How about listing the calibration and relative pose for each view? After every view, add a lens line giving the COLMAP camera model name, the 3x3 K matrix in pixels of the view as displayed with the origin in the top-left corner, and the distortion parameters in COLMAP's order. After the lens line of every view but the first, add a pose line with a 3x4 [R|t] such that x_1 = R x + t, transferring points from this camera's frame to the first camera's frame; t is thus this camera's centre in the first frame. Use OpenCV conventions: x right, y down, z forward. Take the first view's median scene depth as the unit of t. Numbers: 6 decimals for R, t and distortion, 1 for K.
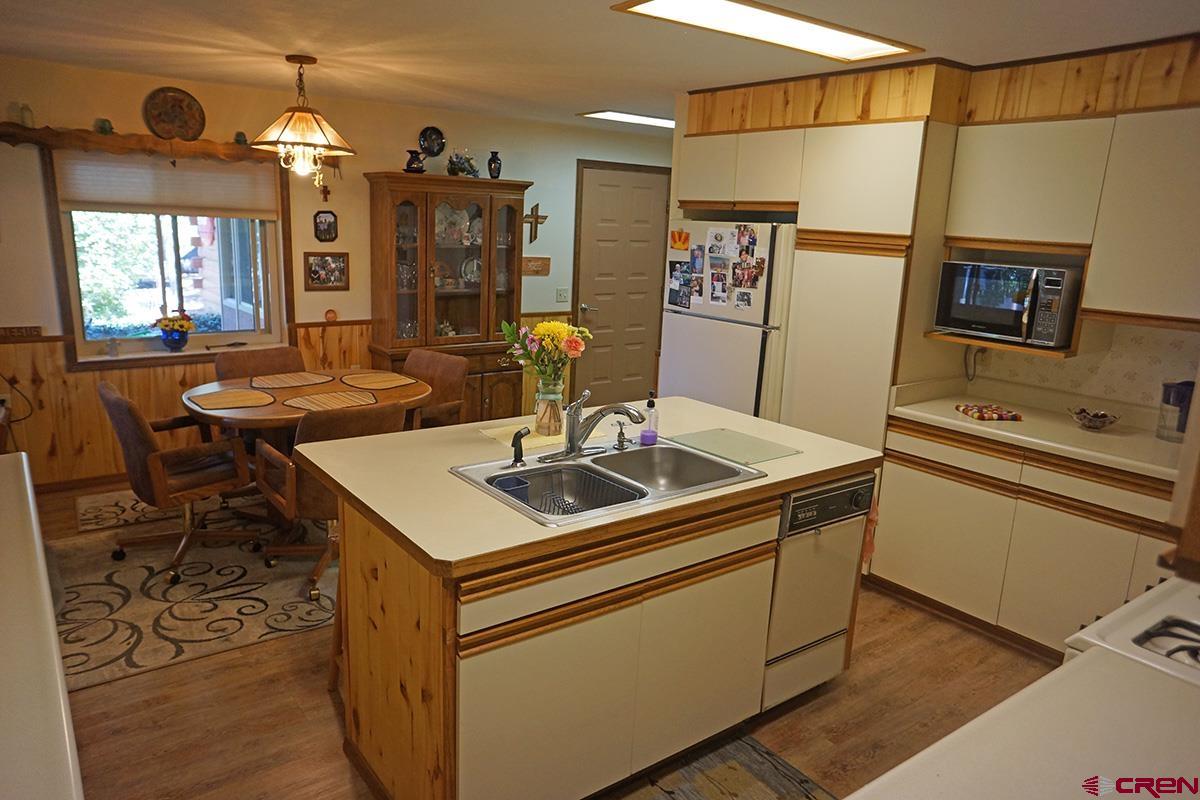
lens RADIAL K [[814.3, 0, 588.5], [0, 814.3, 401.9], [0, 0, 1]] dist [-0.068374, 0.097249]
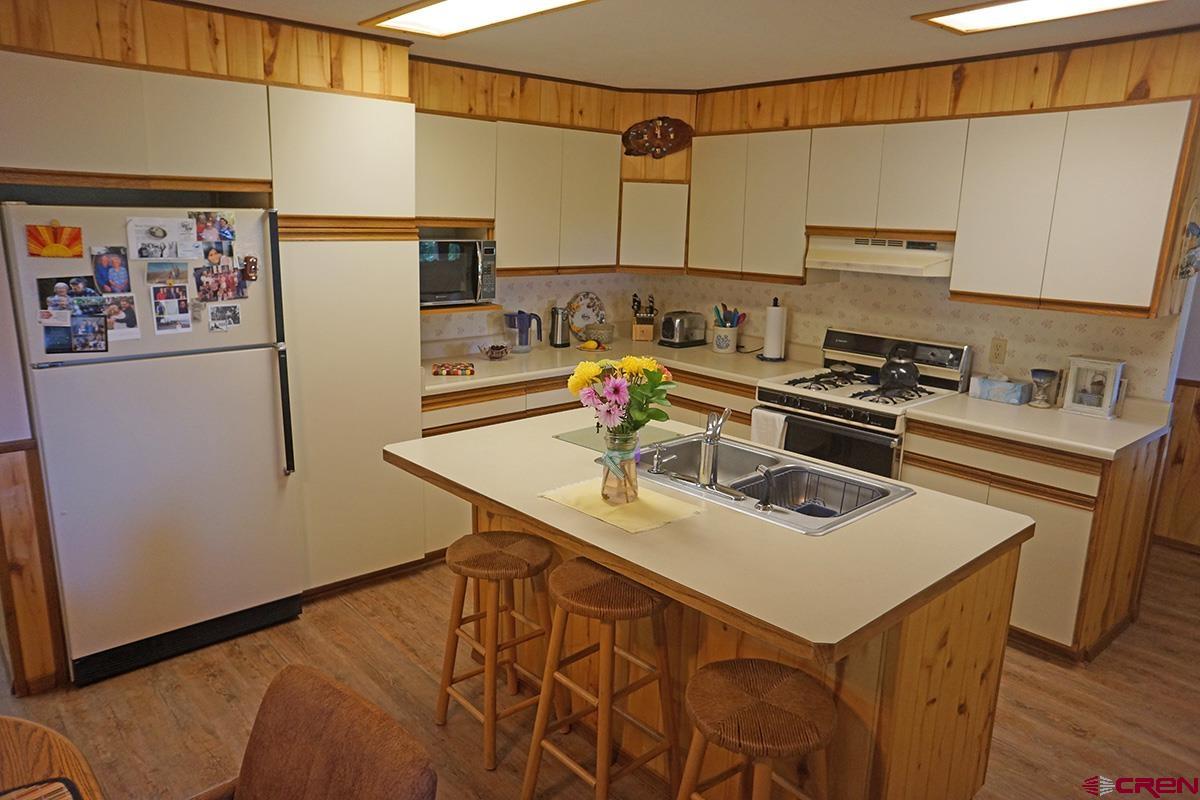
lens RADIAL K [[814.3, 0, 588.5], [0, 814.3, 401.9], [0, 0, 1]] dist [-0.068374, 0.097249]
pose [[-0.082447, -0.267409, 0.960049, -0.538671], [0.192851, 0.940840, 0.278620, -0.191478], [-0.977758, 0.208118, -0.025999, 0.717270]]
